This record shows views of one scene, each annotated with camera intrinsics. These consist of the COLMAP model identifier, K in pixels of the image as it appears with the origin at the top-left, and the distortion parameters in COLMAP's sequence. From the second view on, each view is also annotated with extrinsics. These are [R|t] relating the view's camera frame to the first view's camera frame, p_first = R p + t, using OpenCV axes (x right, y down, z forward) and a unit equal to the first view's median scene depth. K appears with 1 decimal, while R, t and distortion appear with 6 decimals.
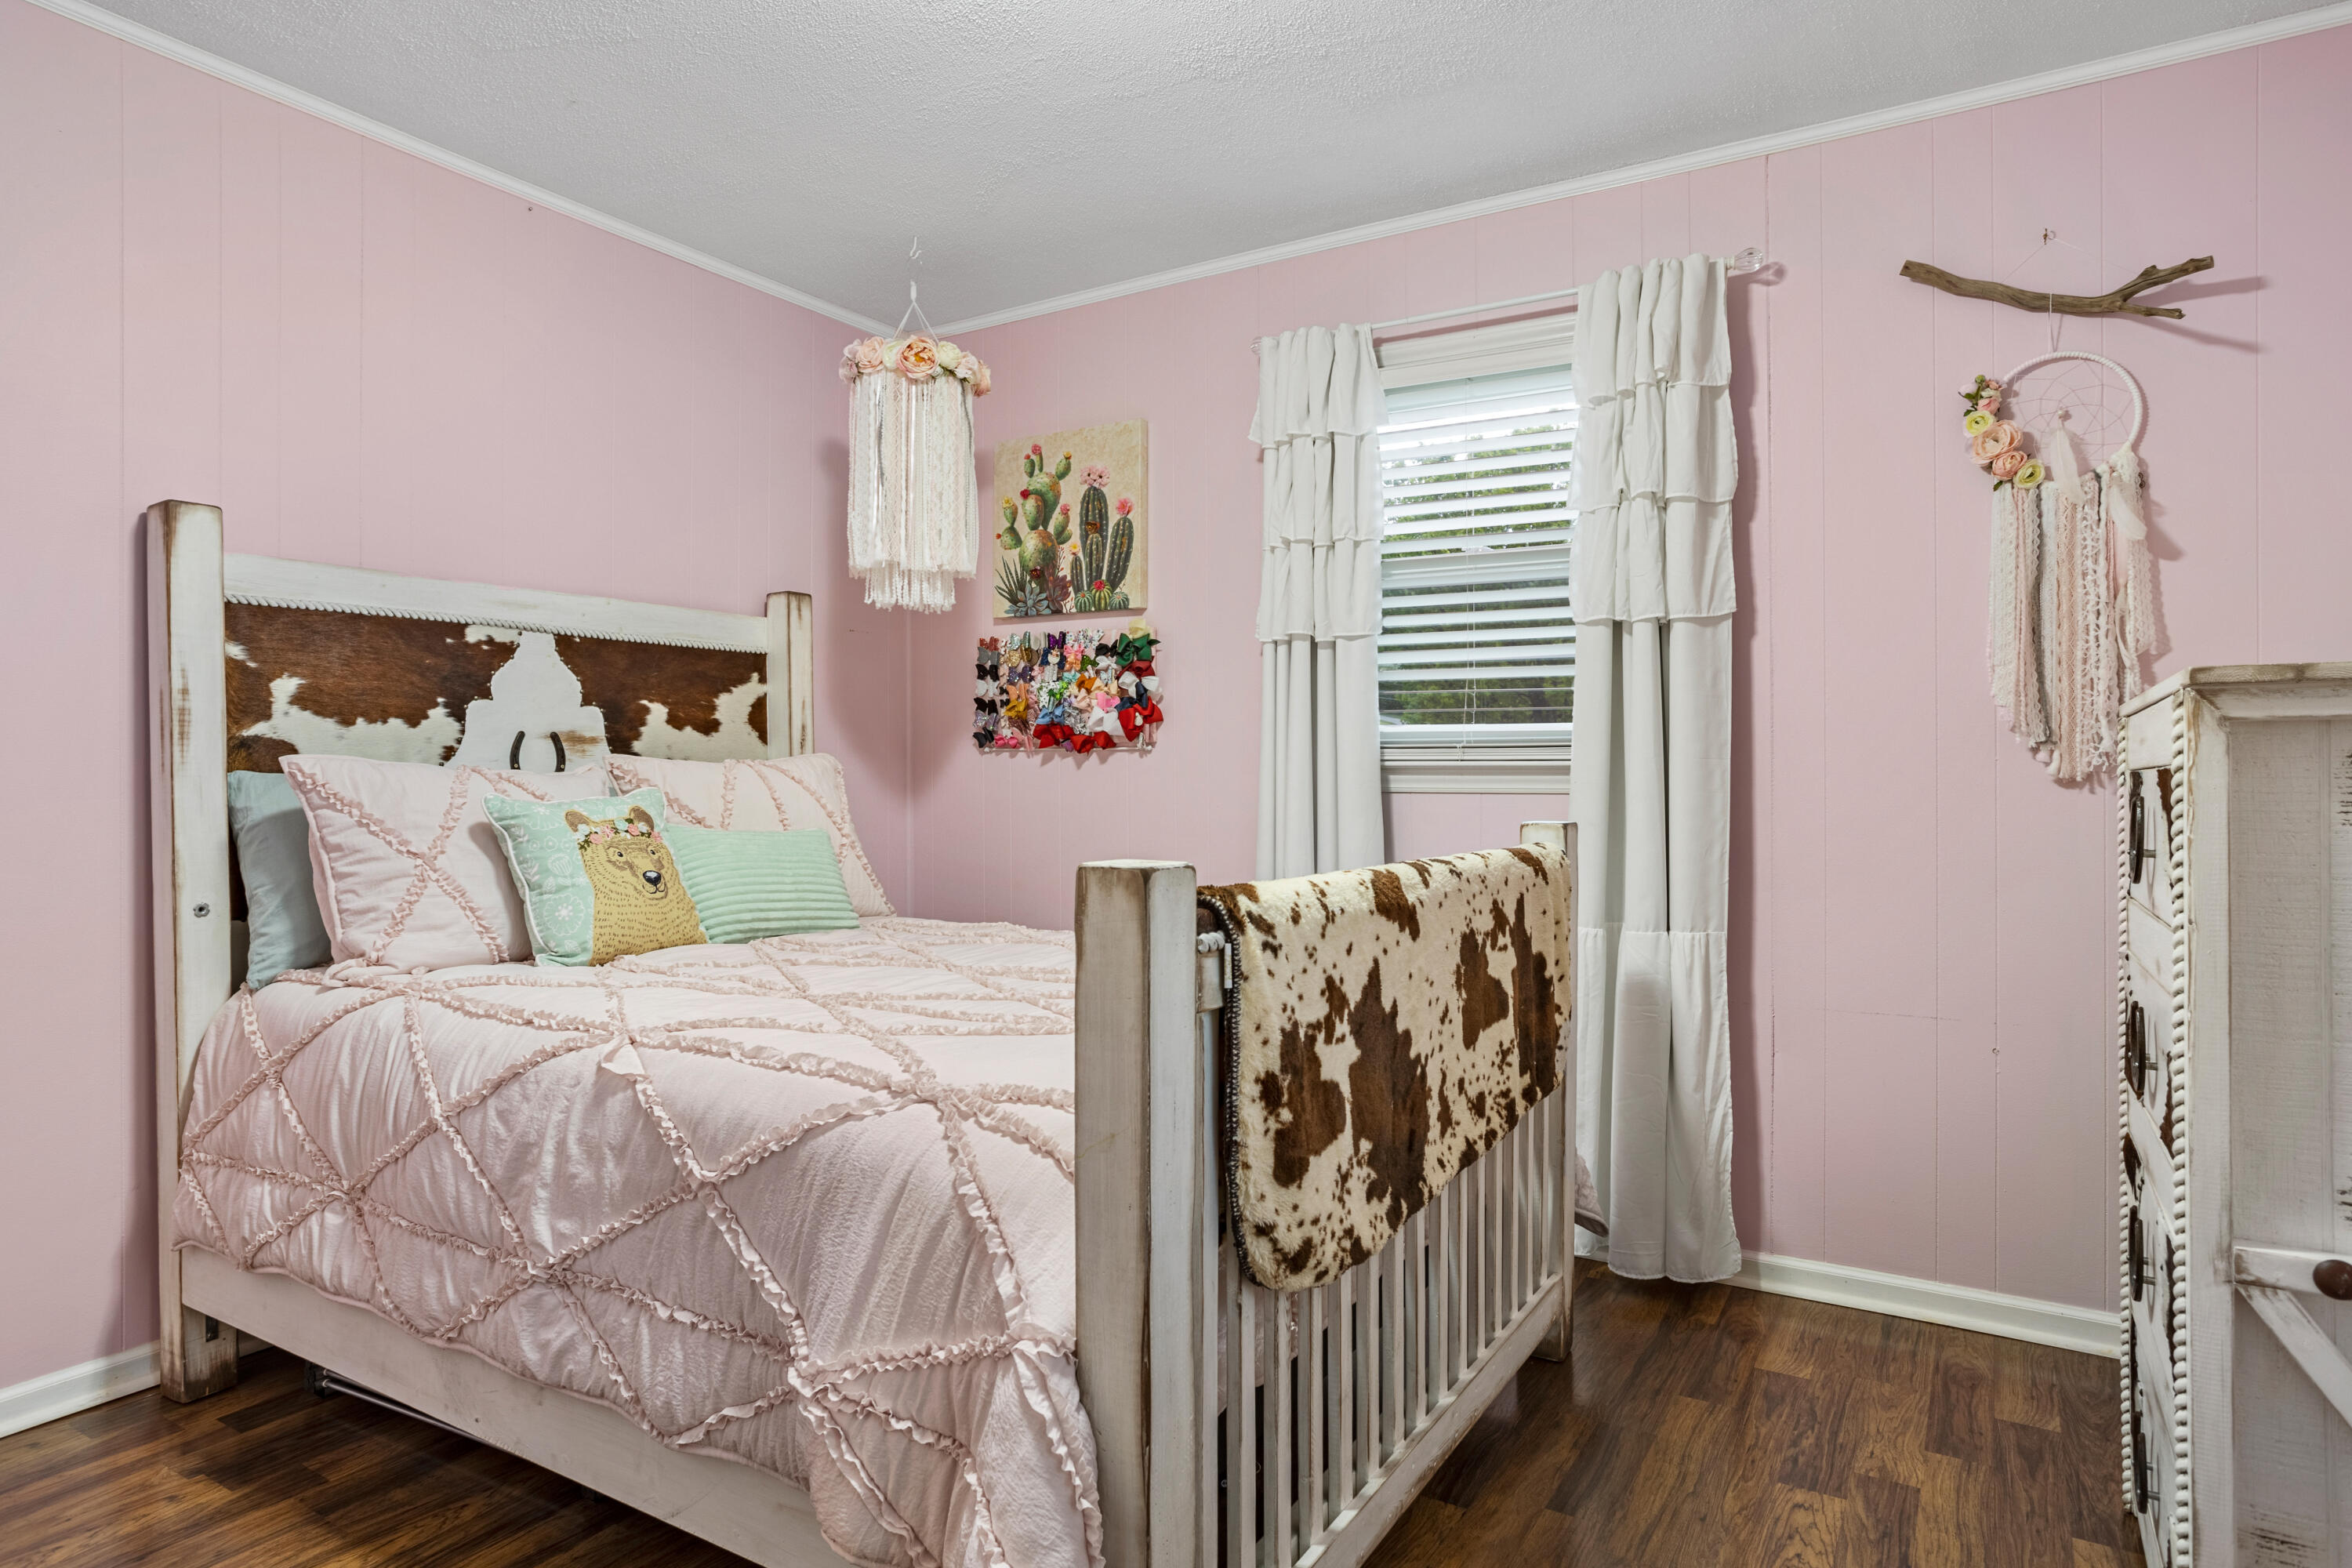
lens RADIAL K [[1298.0, 0, 1178.8], [0, 1298.0, 765.7], [0, 0, 1]] dist [-0.016713, -0.000140]
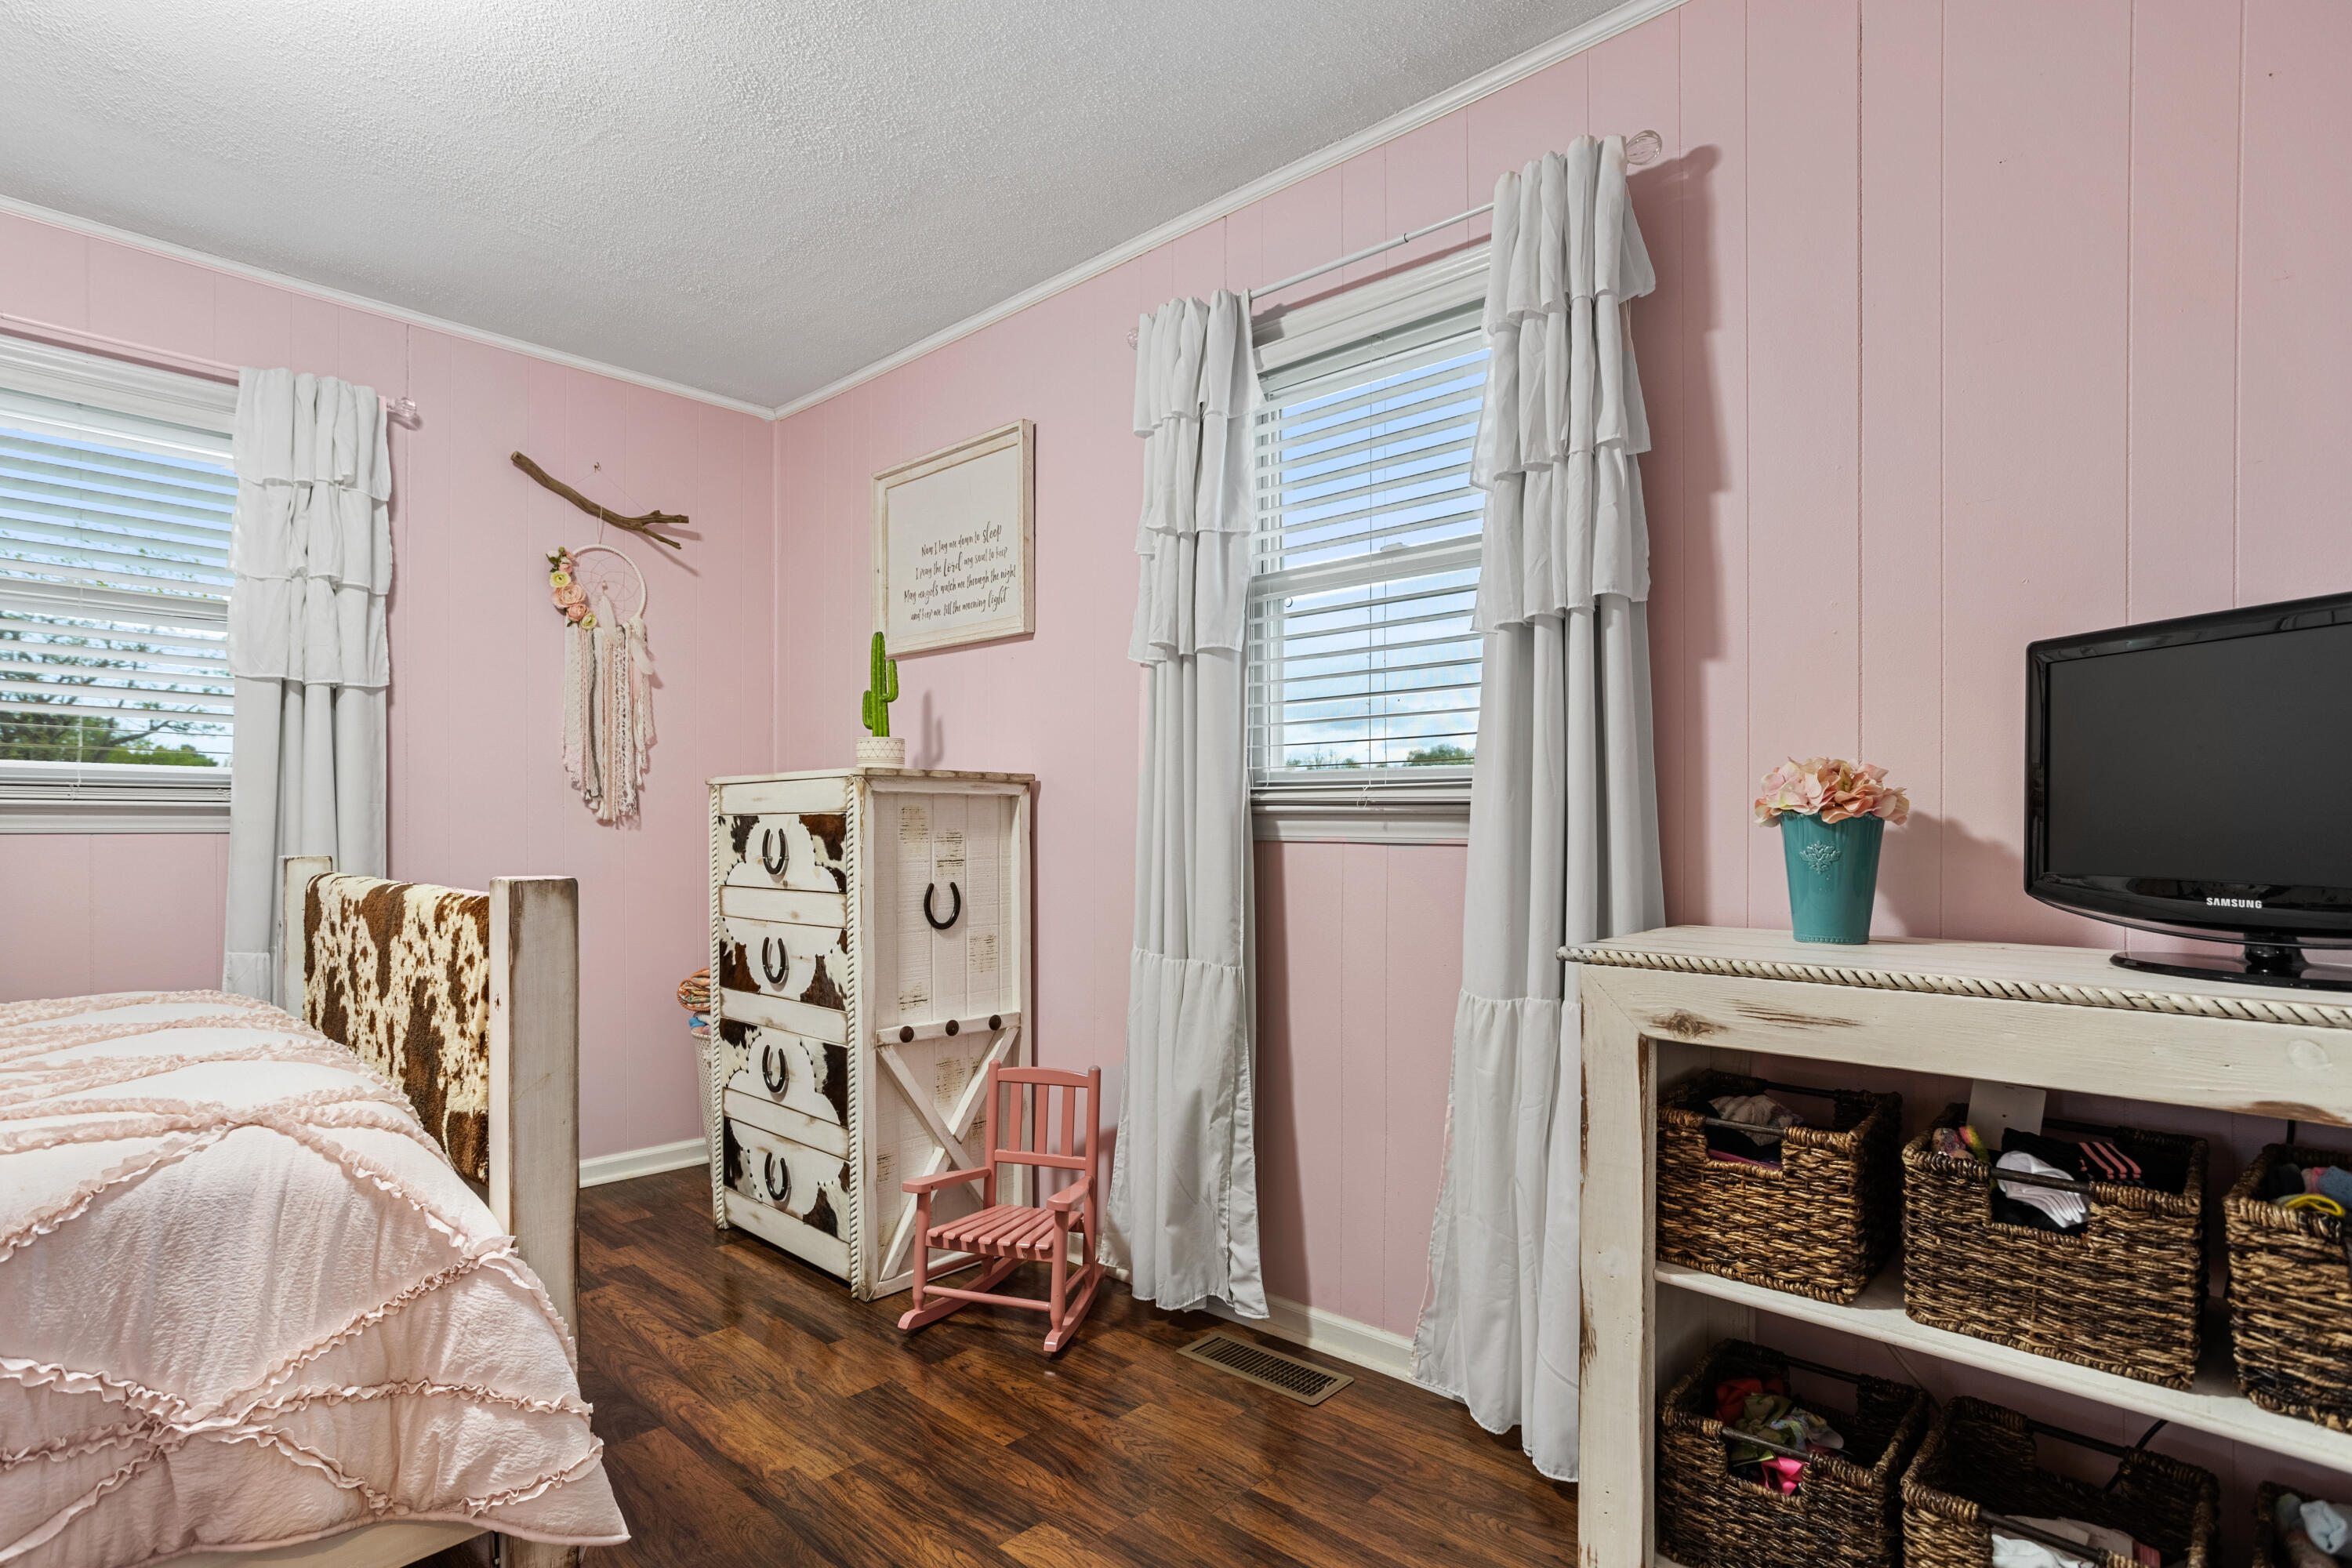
lens RADIAL K [[1172.9, 0, 1180.0], [0, 1172.9, 721.3], [0, 0, 1]] dist [-0.052241, 0.034088]
pose [[0.194350, 0.083639, 0.977360, -0.551252], [-0.006812, 0.996449, -0.083918, 0.004238], [-0.980909, 0.009652, 0.194229, 0.045445]]
